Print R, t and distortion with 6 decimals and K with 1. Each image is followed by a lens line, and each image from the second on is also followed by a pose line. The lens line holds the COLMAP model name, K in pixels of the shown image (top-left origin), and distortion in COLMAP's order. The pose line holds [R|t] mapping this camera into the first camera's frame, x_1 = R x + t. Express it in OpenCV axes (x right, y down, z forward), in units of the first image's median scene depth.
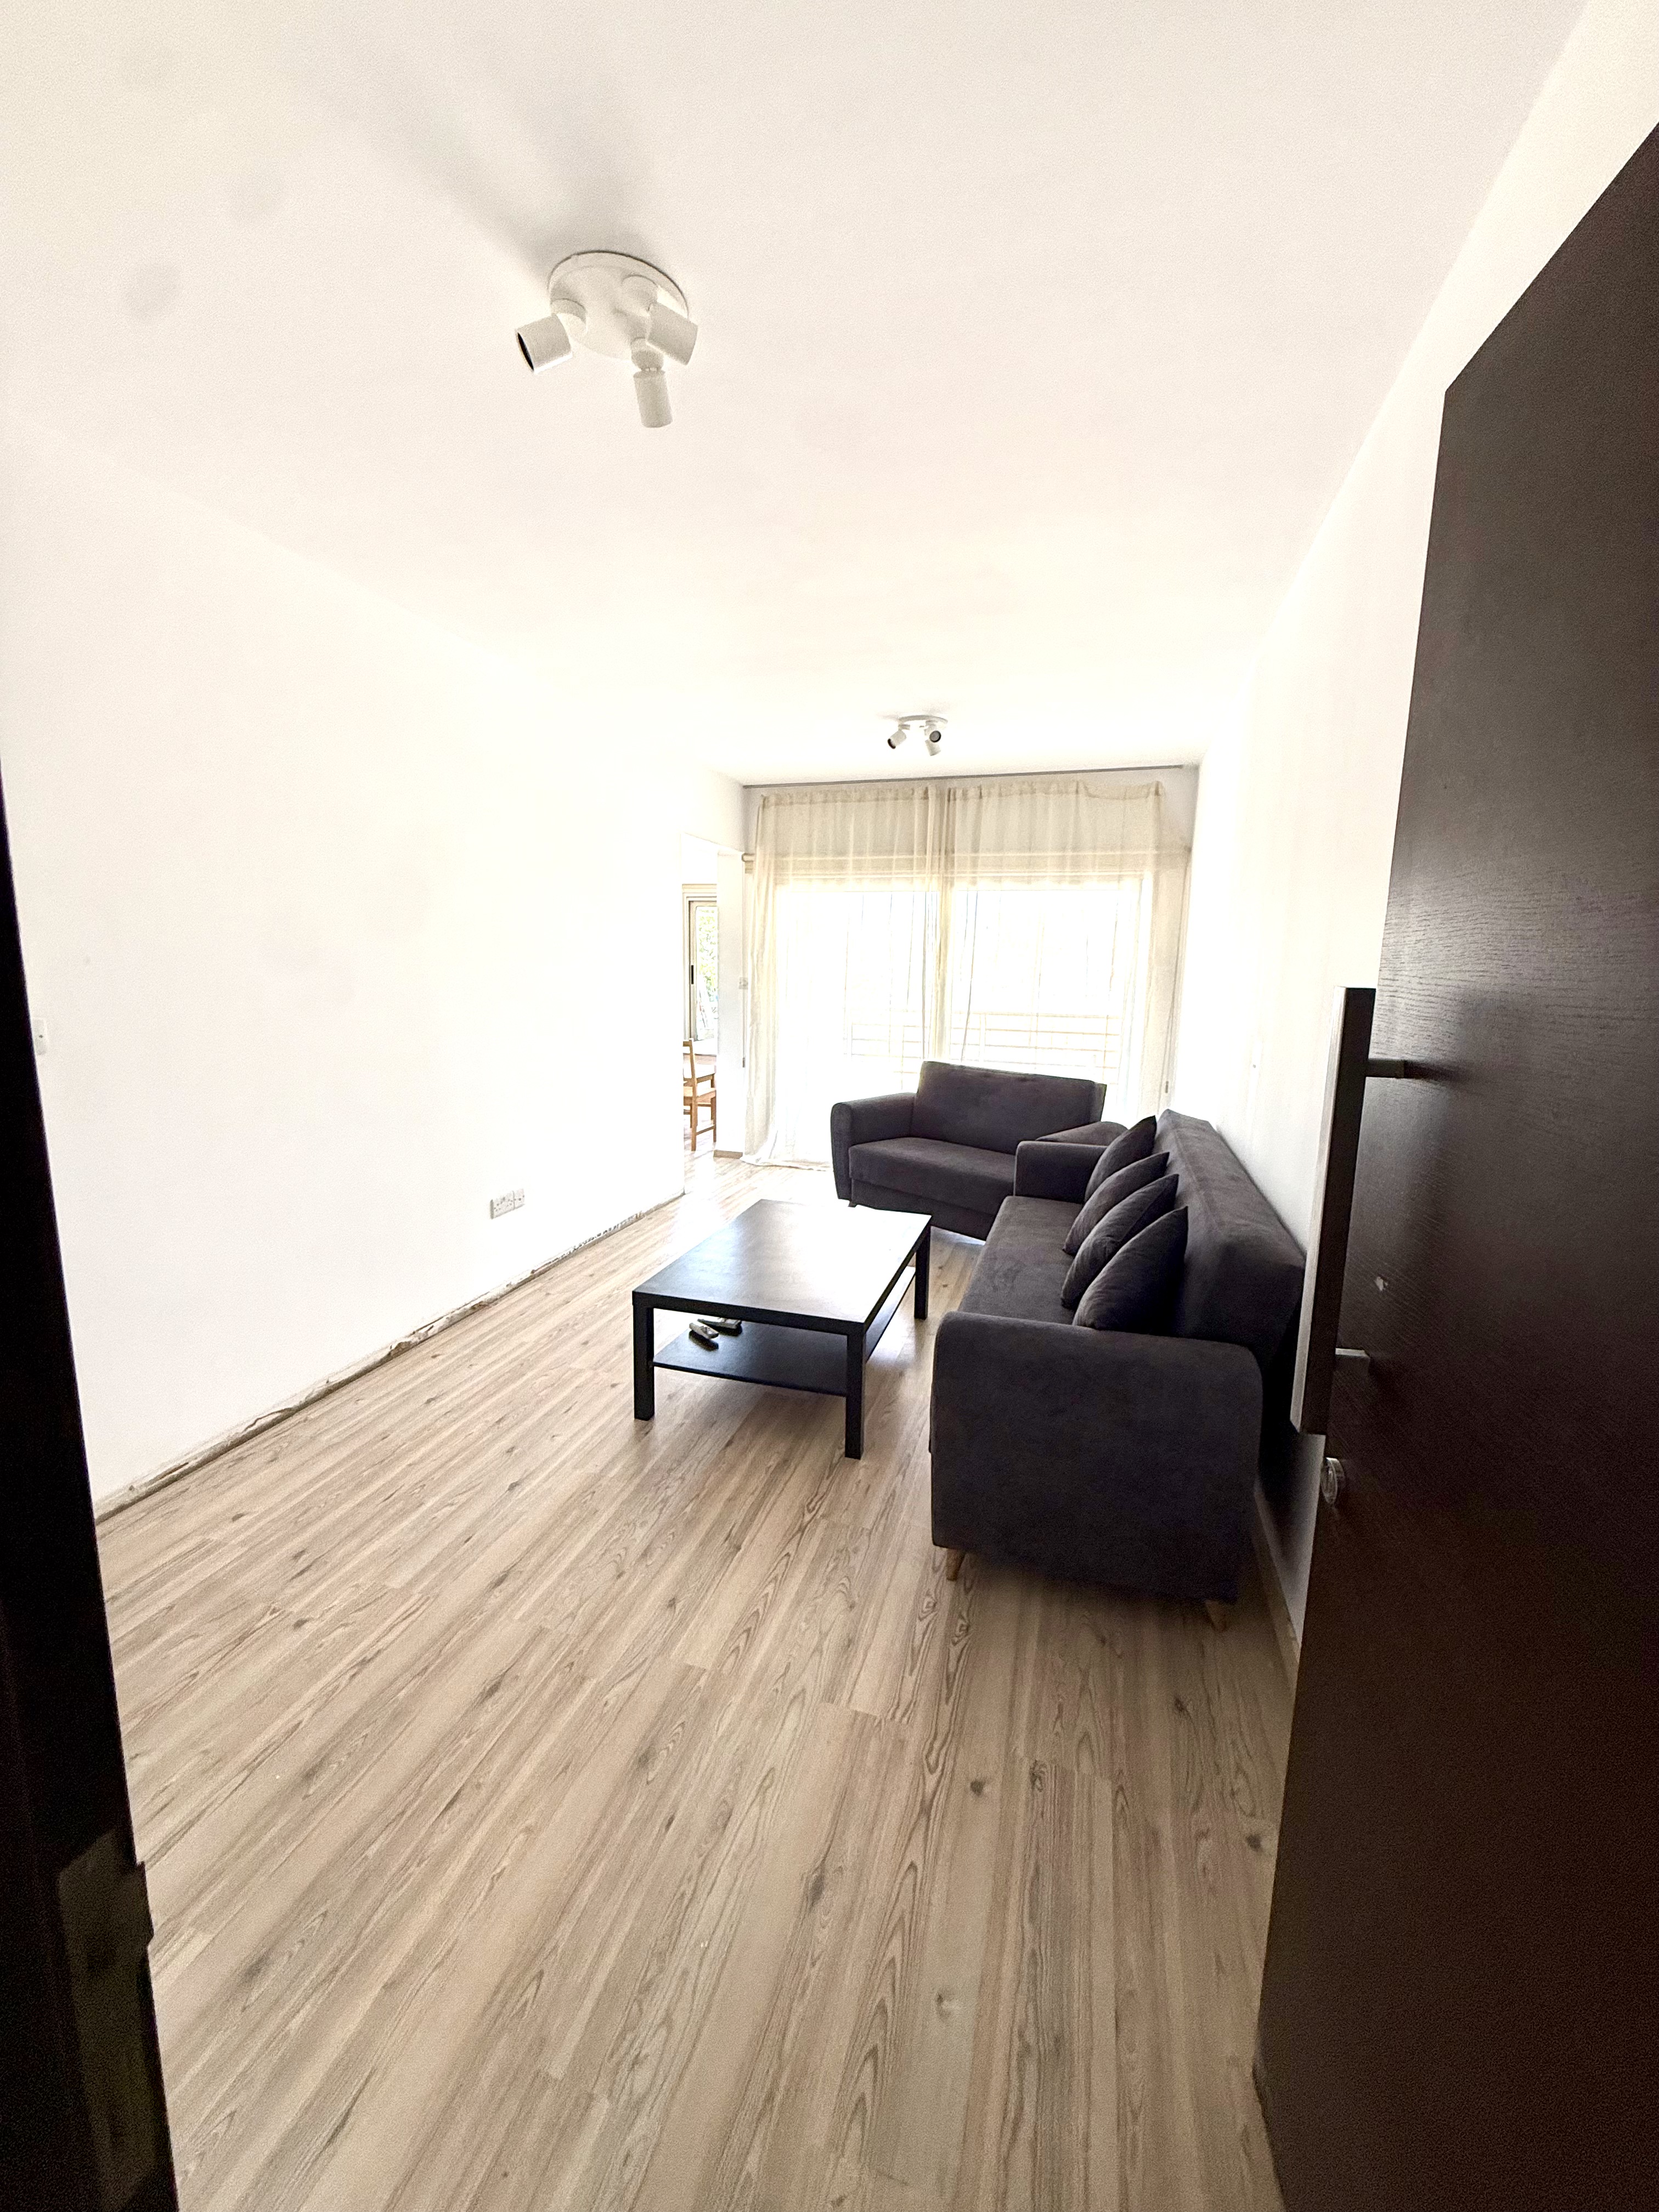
lens RADIAL K [[880.5, 0, 835.4], [0, 880.5, 1099.8], [0, 0, 1]] dist [-0.002110, -0.000427]
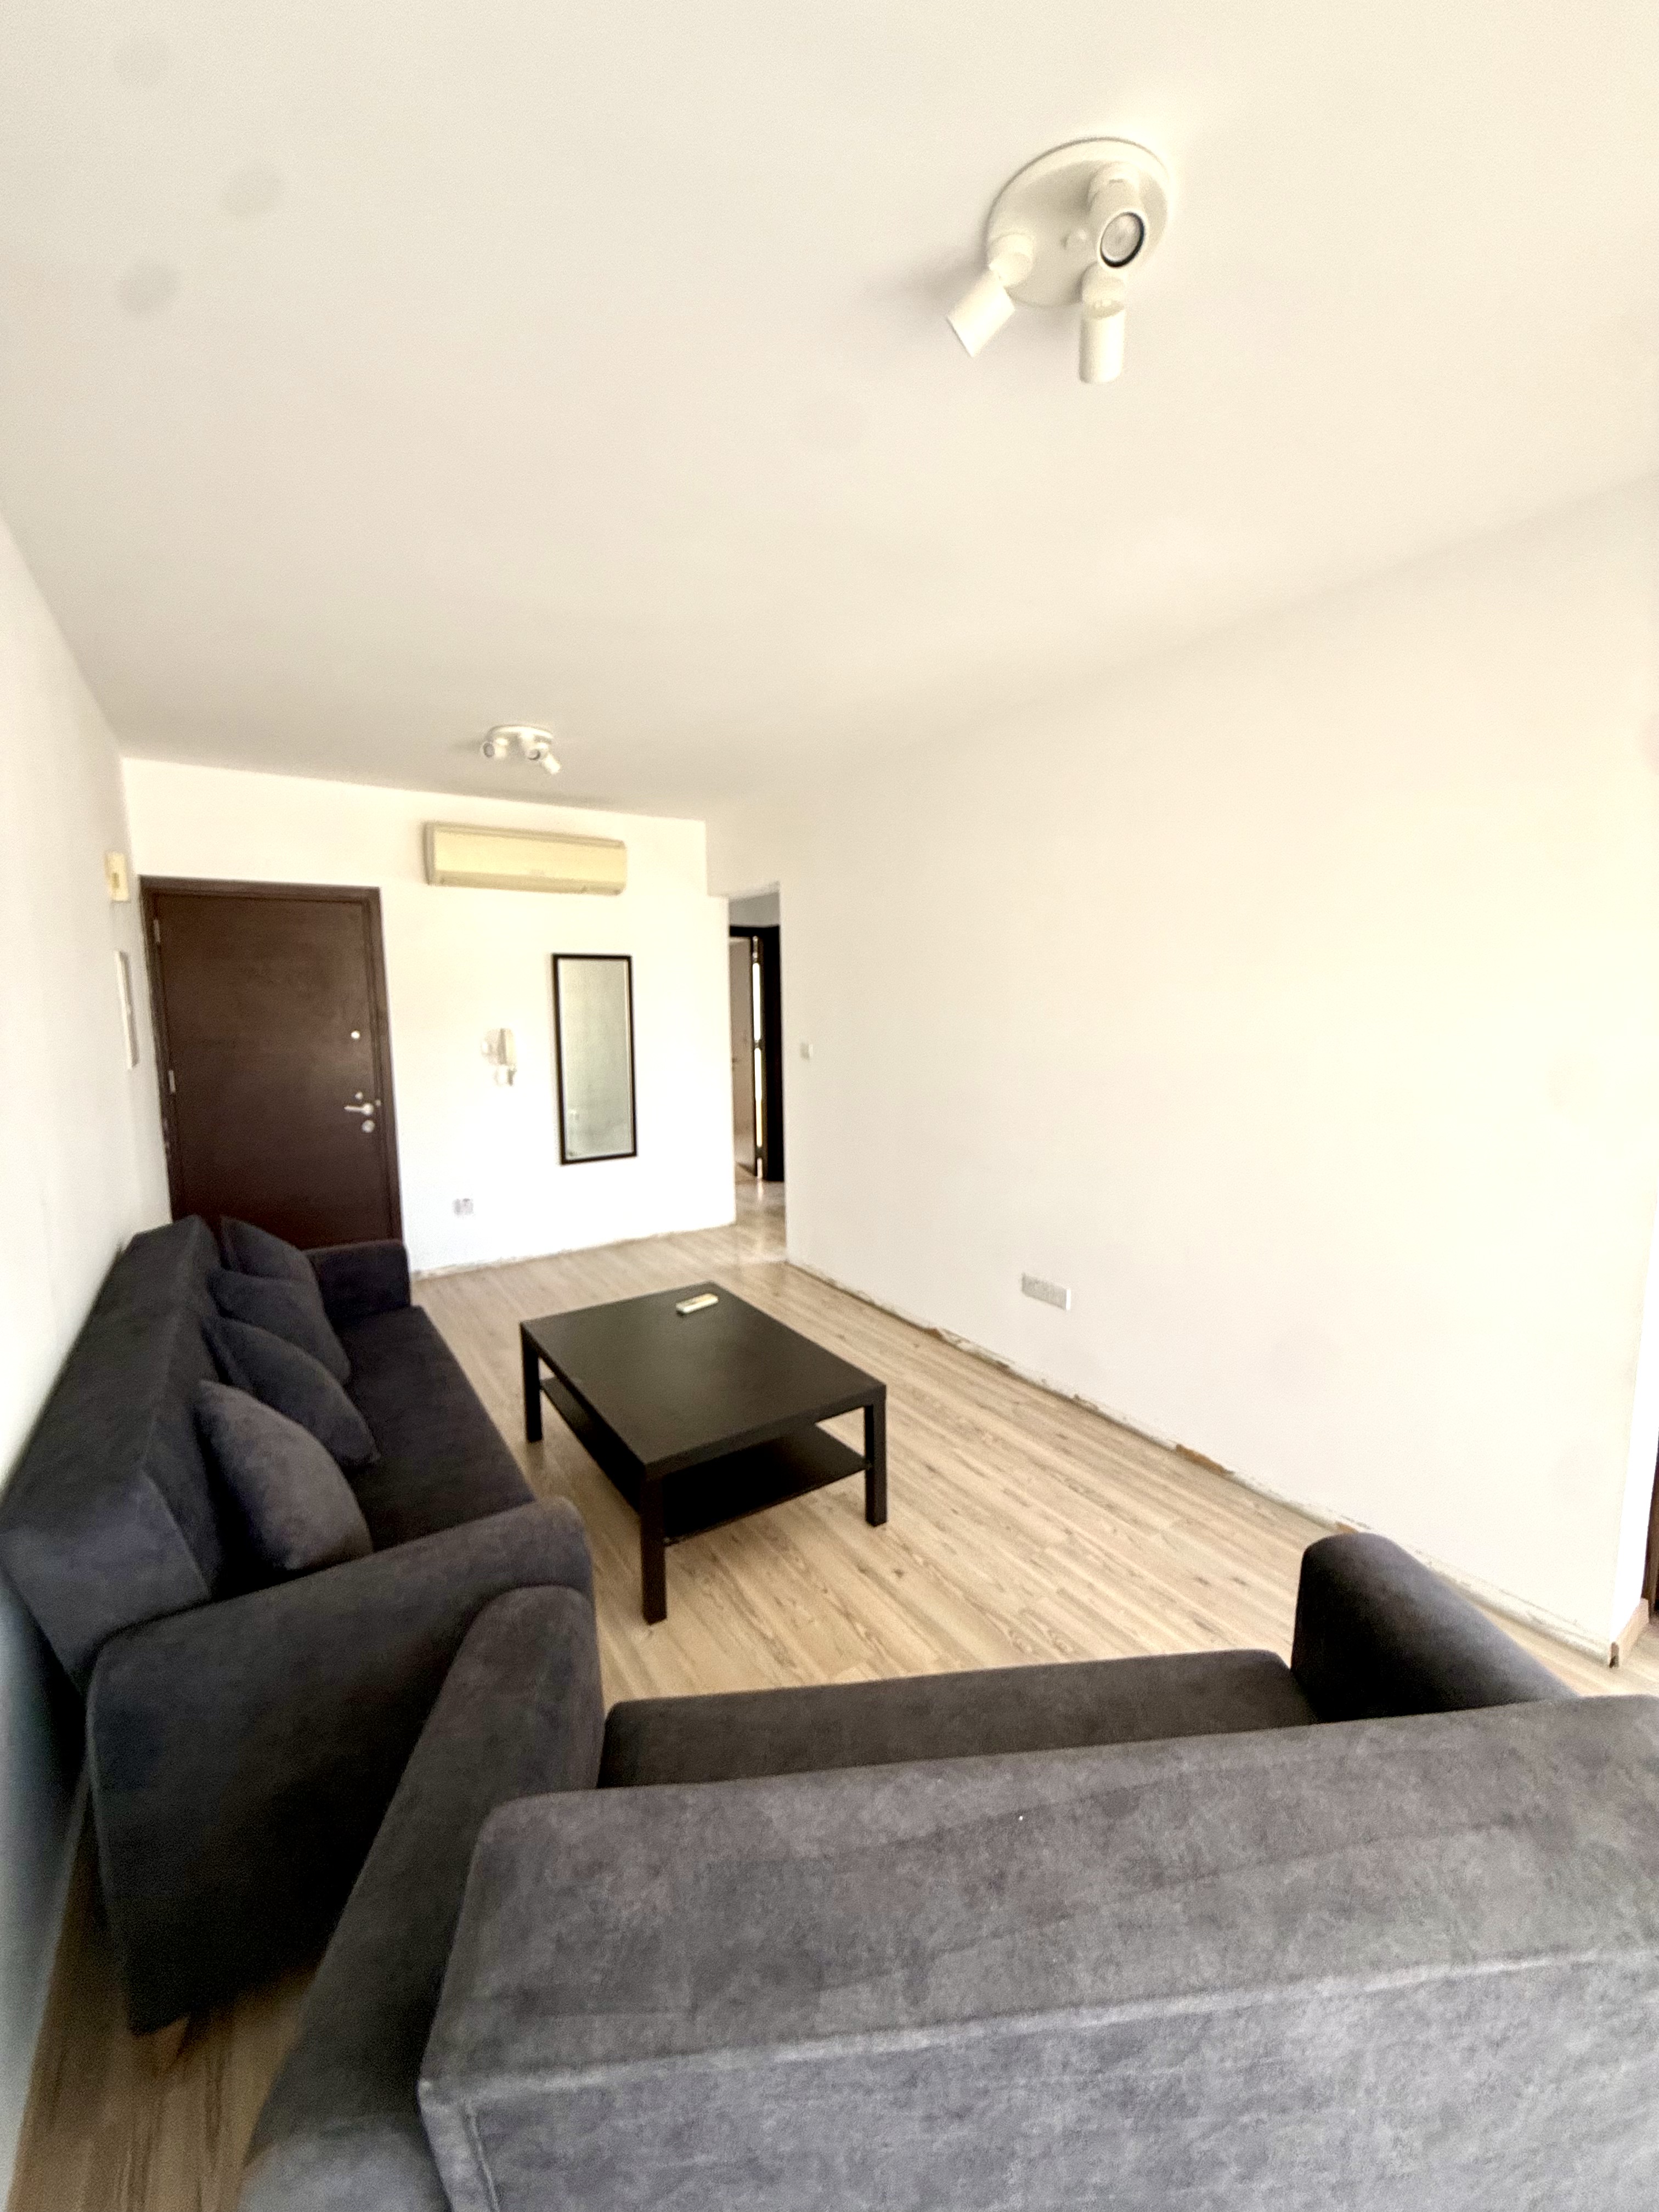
lens RADIAL K [[880.5, 0, 834.5], [0, 880.5, 1107.5], [0, 0, 1]] dist [-0.002110, -0.000427]
pose [[-0.650751, 0.075663, -0.755512, 0.300270], [-0.125703, 0.970557, 0.205471, -0.154682], [0.748813, 0.228681, -0.622080, 0.938164]]
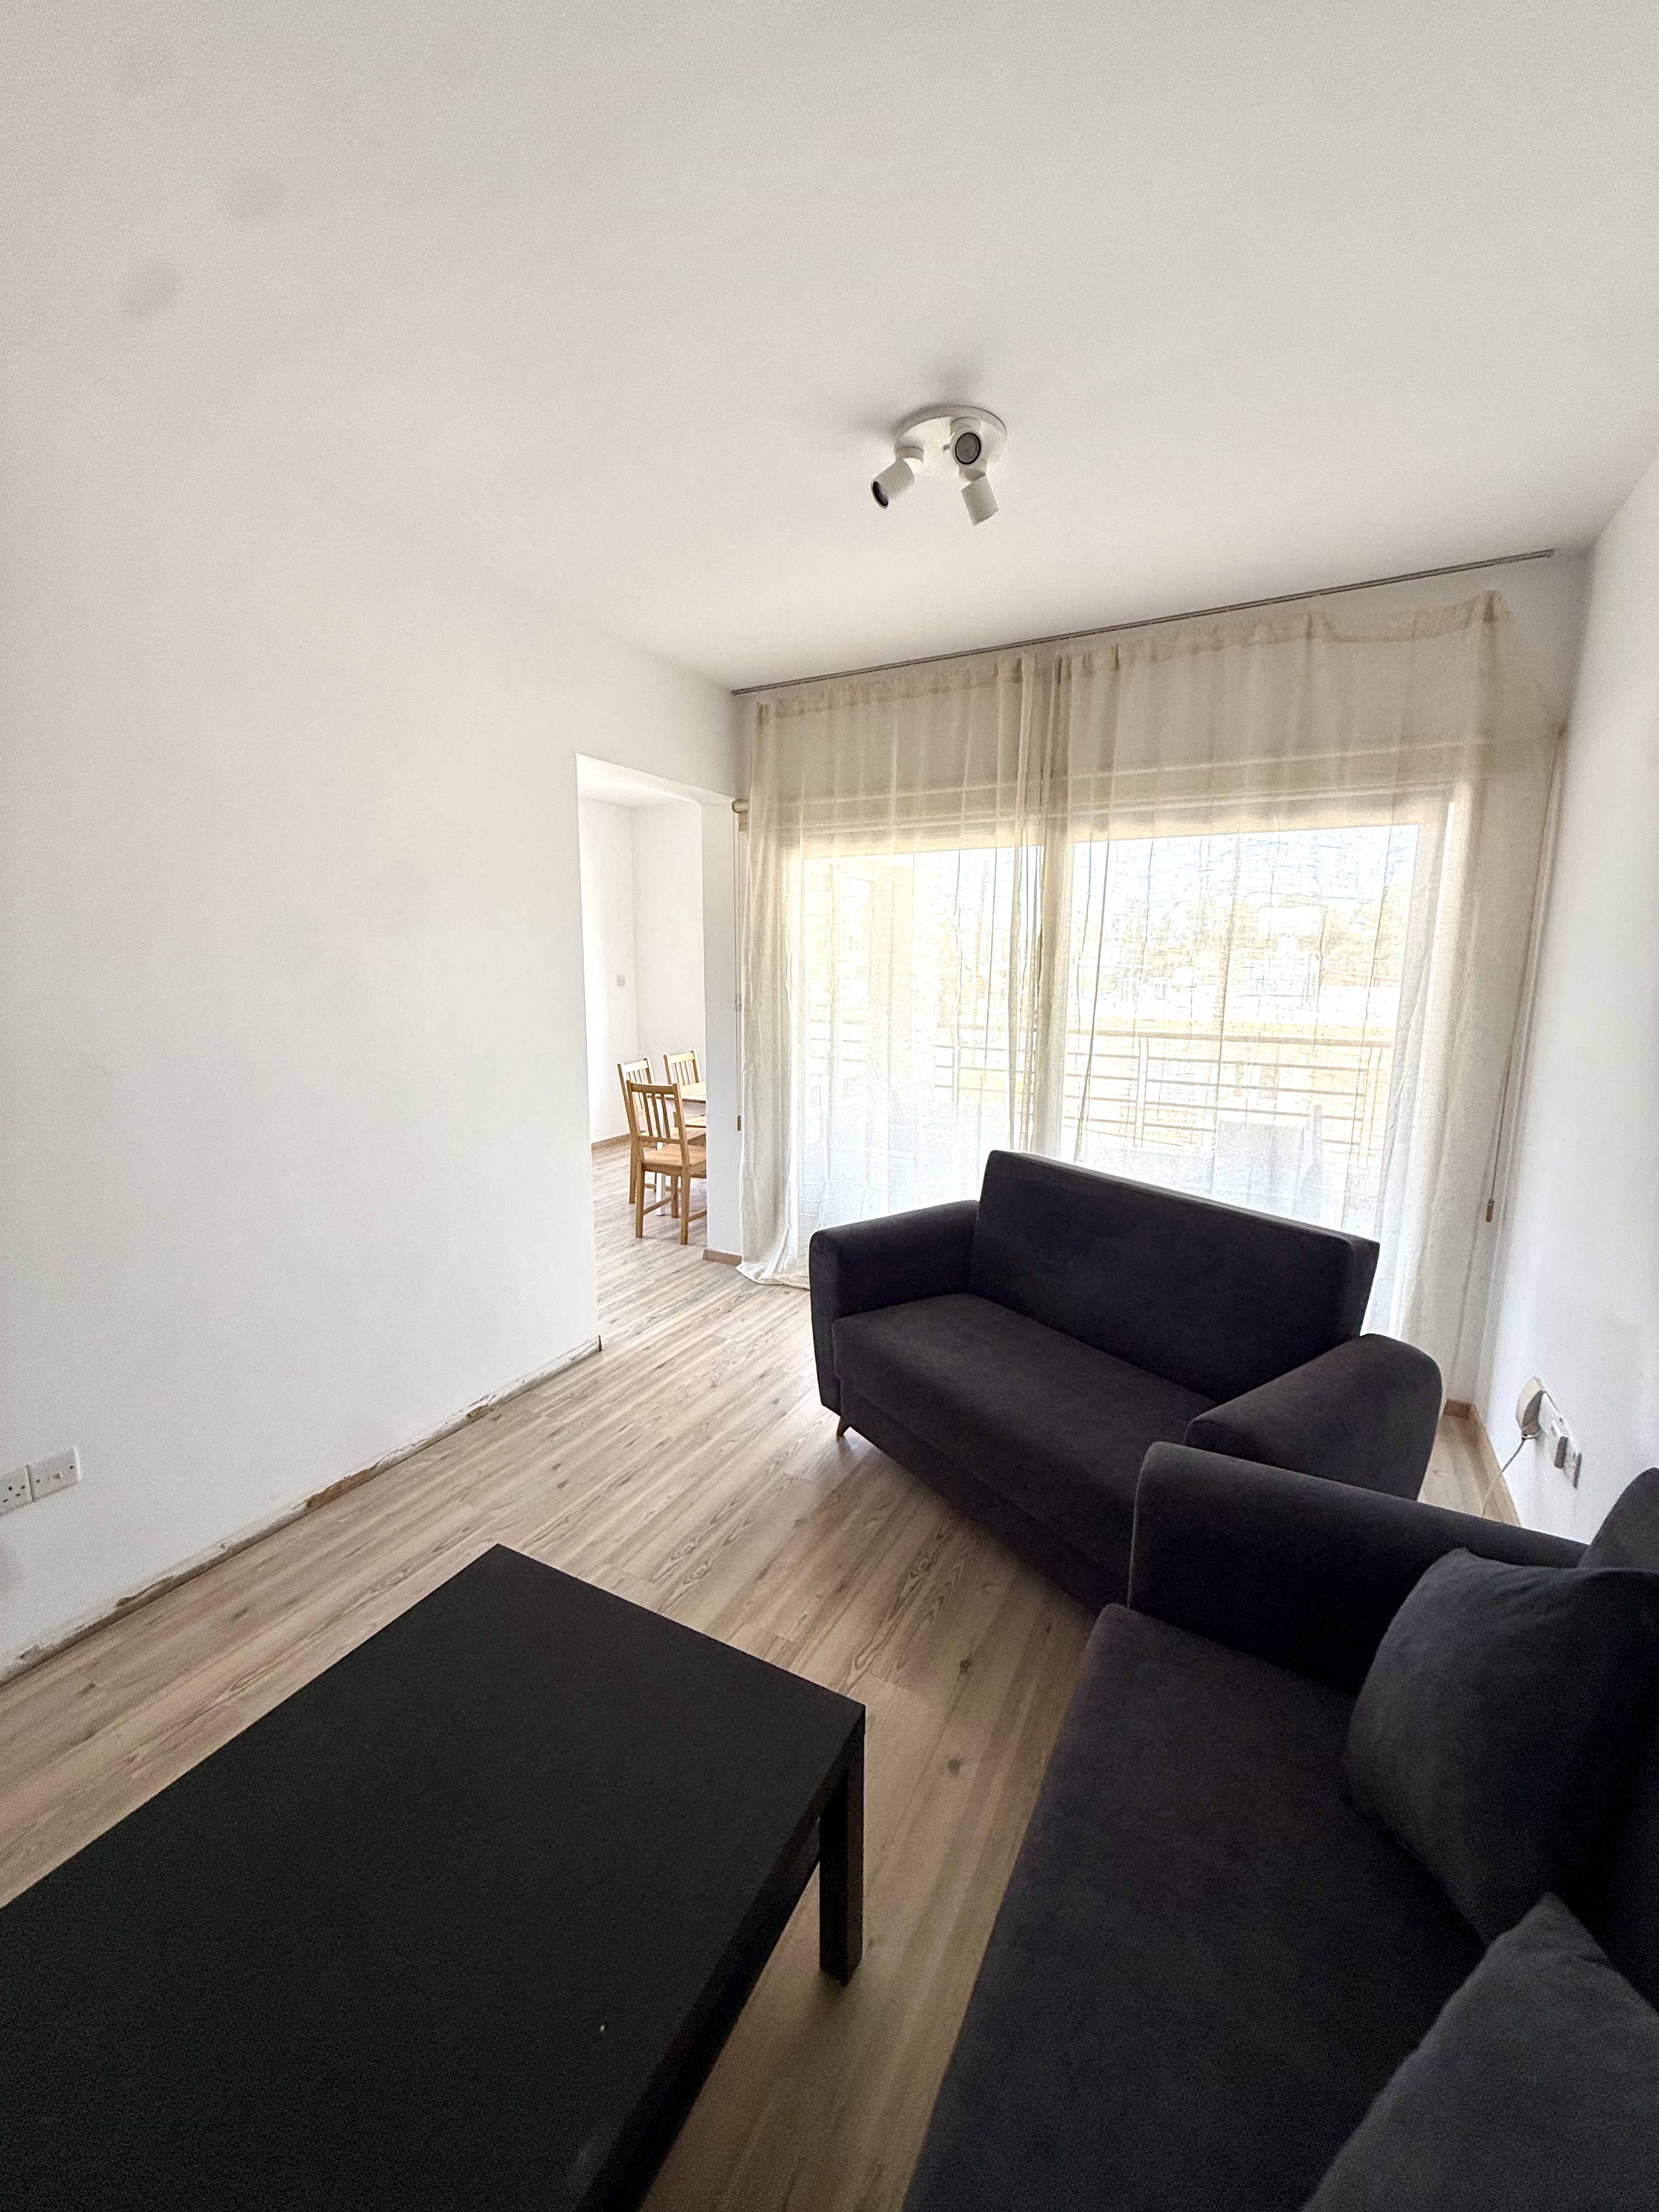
lens RADIAL K [[880.5, 0, 834.1], [0, 880.5, 1101.4], [0, 0, 1]] dist [-0.002110, -0.000427]
pose [[0.980775, 0.020642, -0.194046, 0.105245], [-0.020176, 0.999787, 0.004375, -0.073012], [0.194095, -0.000376, 0.980983, 0.431840]]
